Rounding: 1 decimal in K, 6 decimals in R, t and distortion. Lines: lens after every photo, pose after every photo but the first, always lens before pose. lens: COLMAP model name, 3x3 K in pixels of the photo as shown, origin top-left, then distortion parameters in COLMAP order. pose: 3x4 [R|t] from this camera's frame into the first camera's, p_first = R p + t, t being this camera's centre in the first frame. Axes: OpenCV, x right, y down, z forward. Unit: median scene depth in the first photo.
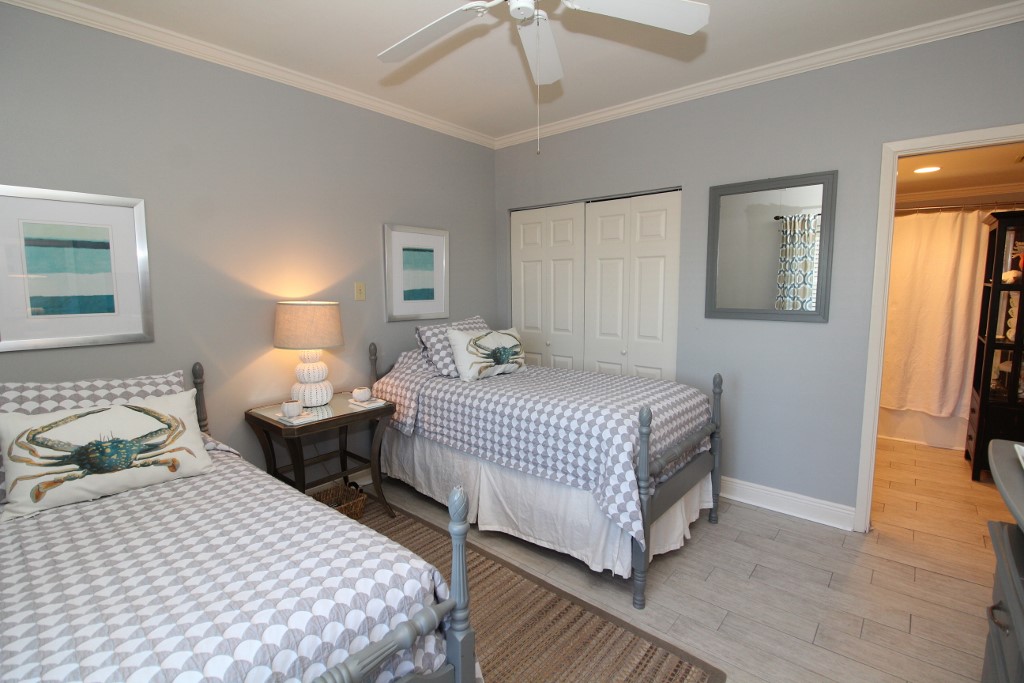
lens RADIAL K [[477.4, 0, 510.4], [0, 477.4, 341.6], [0, 0, 1]] dist [-0.000966, -0.001094]
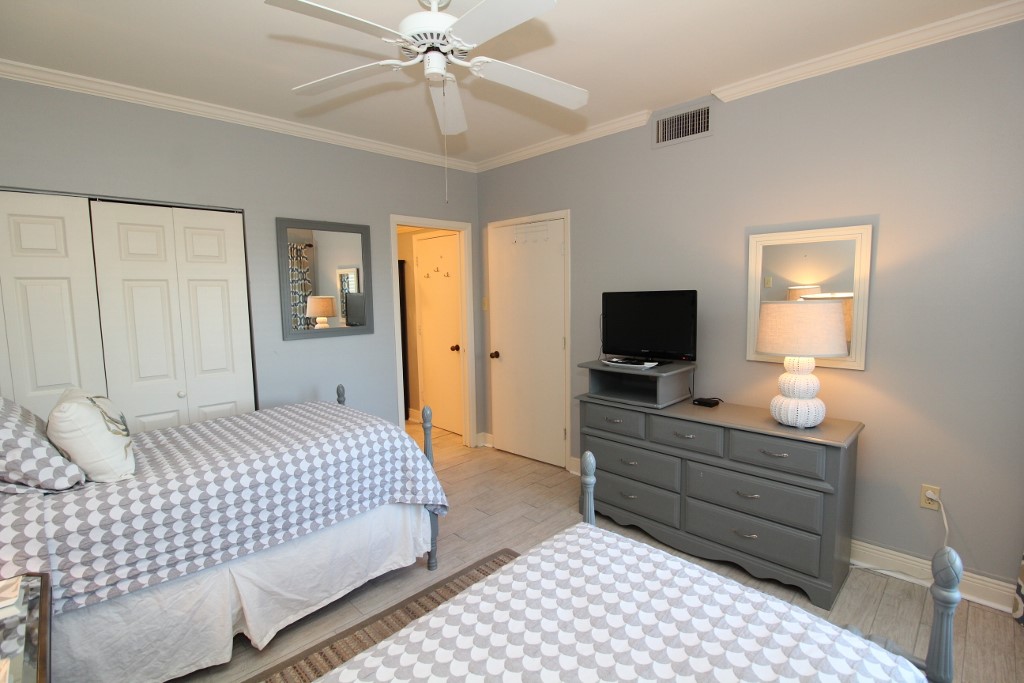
lens RADIAL K [[477.4, 0, 511.0], [0, 477.4, 340.0], [0, 0, 1]] dist [-0.000966, -0.001094]
pose [[0.091075, -0.095906, 0.991215, -0.552335], [0.132368, 0.987686, 0.083403, -0.068181], [-0.987008, 0.123609, 0.102648, 0.372796]]
